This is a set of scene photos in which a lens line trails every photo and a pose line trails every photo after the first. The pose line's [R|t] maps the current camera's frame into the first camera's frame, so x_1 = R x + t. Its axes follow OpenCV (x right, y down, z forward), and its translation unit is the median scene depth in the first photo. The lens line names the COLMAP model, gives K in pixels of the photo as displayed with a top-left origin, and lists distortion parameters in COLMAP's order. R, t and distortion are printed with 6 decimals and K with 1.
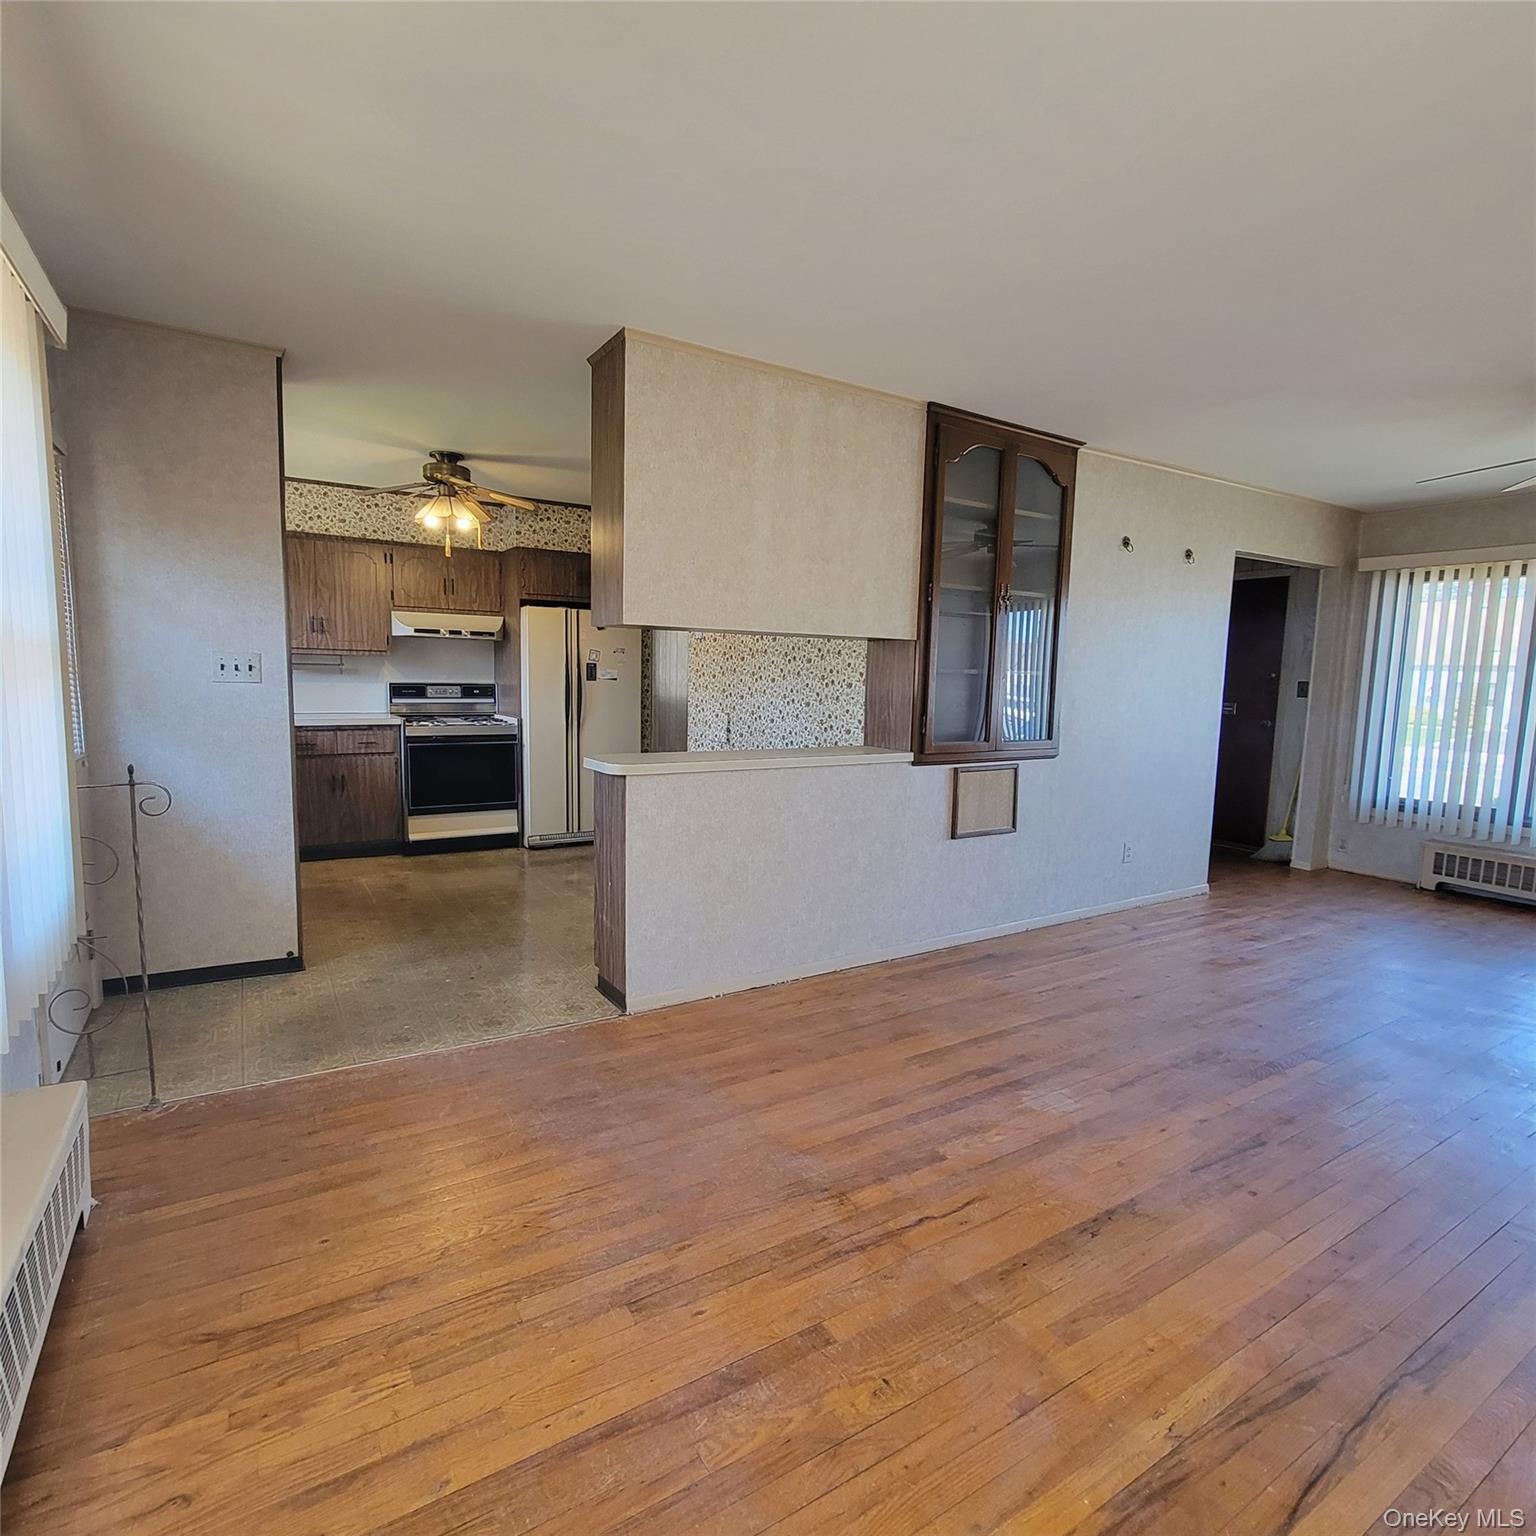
lens RADIAL K [[836.2, 0, 757.0], [0, 836.2, 771.6], [0, 0, 1]] dist [-0.007520, 0.001631]
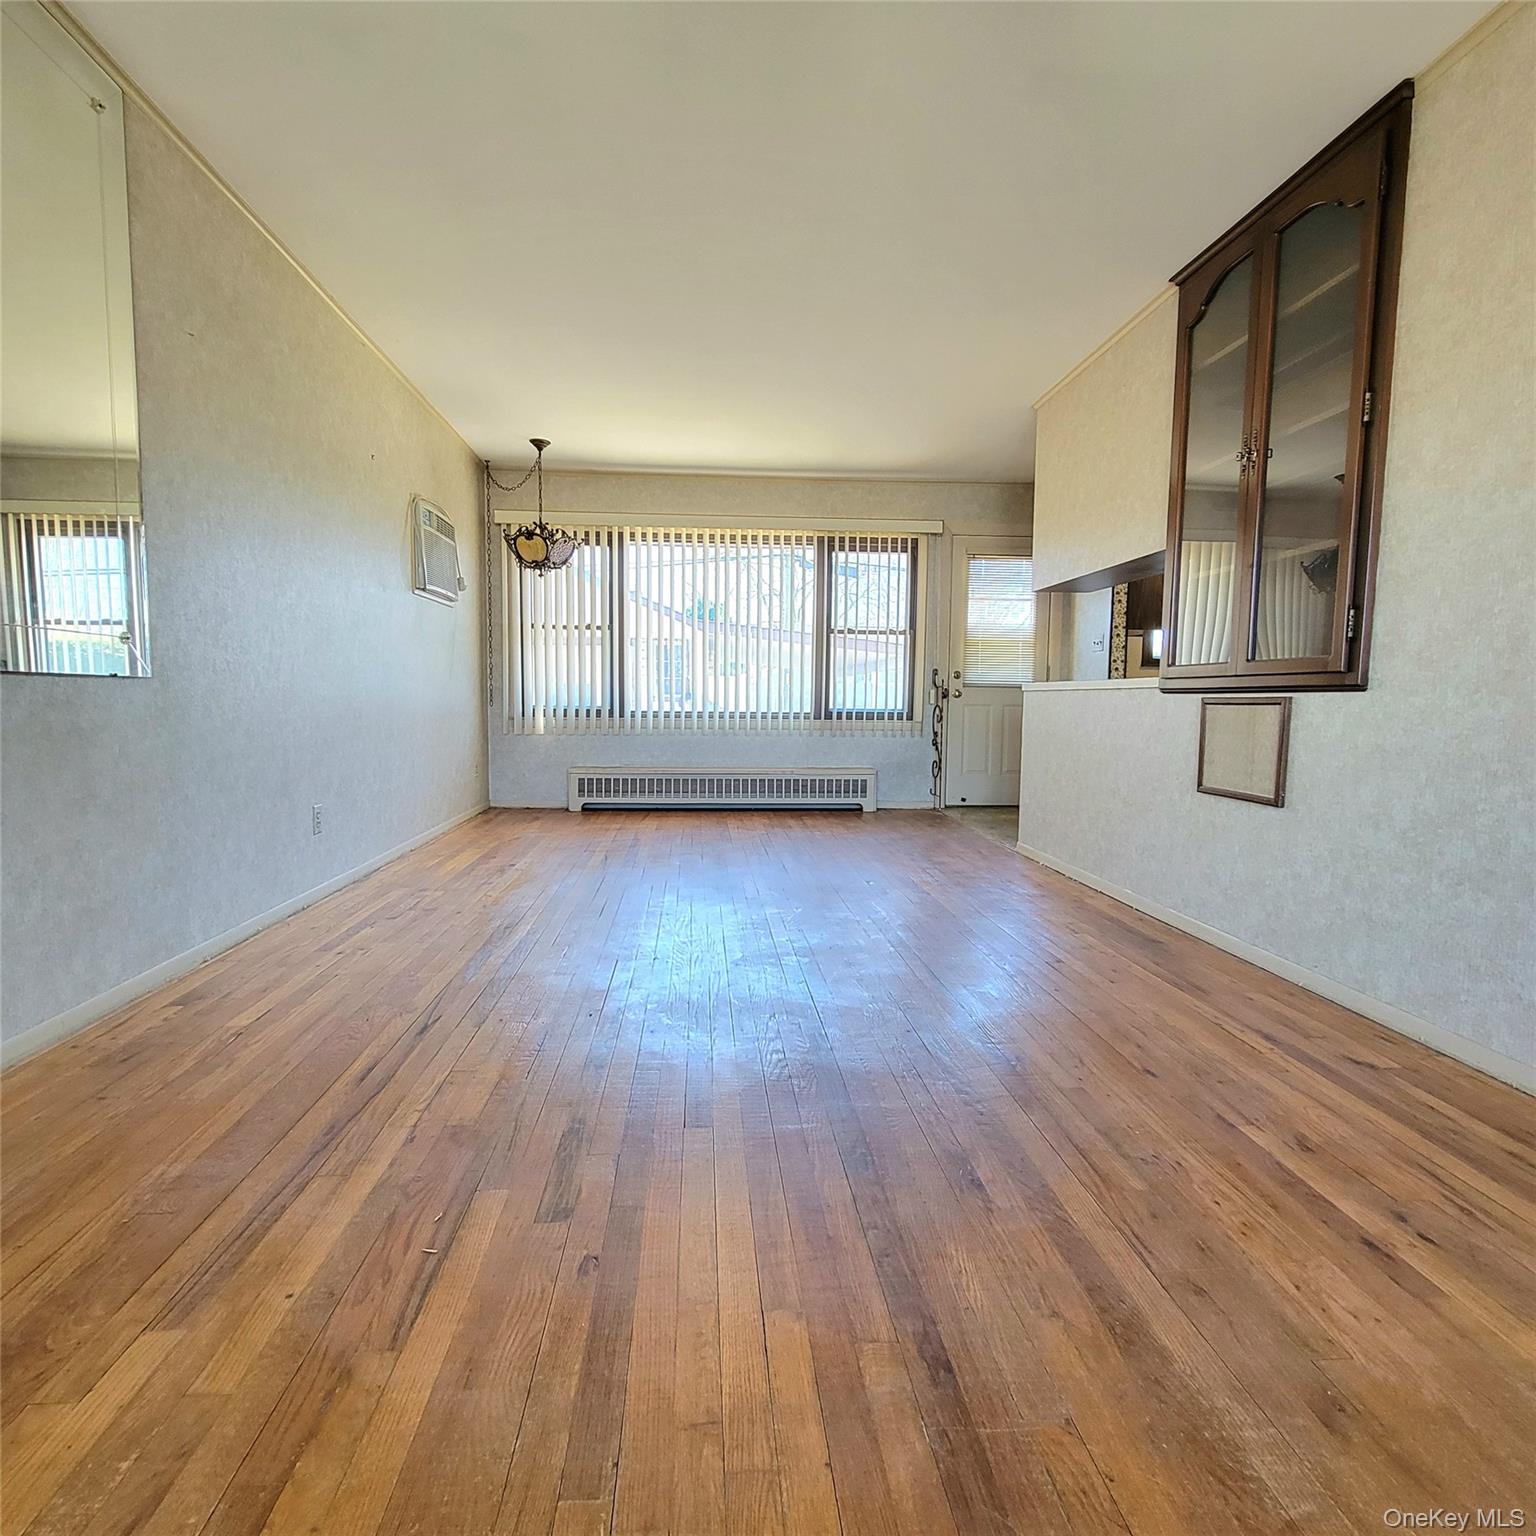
lens RADIAL K [[836.2, 0, 757.0], [0, 836.2, 771.6], [0, 0, 1]] dist [-0.007520, 0.001631]
pose [[-0.458069, 0.048706, -0.887581, 0.892077], [-0.124636, 0.985115, 0.118382, 0.017636], [0.880135, 0.164852, -0.445180, 0.792766]]
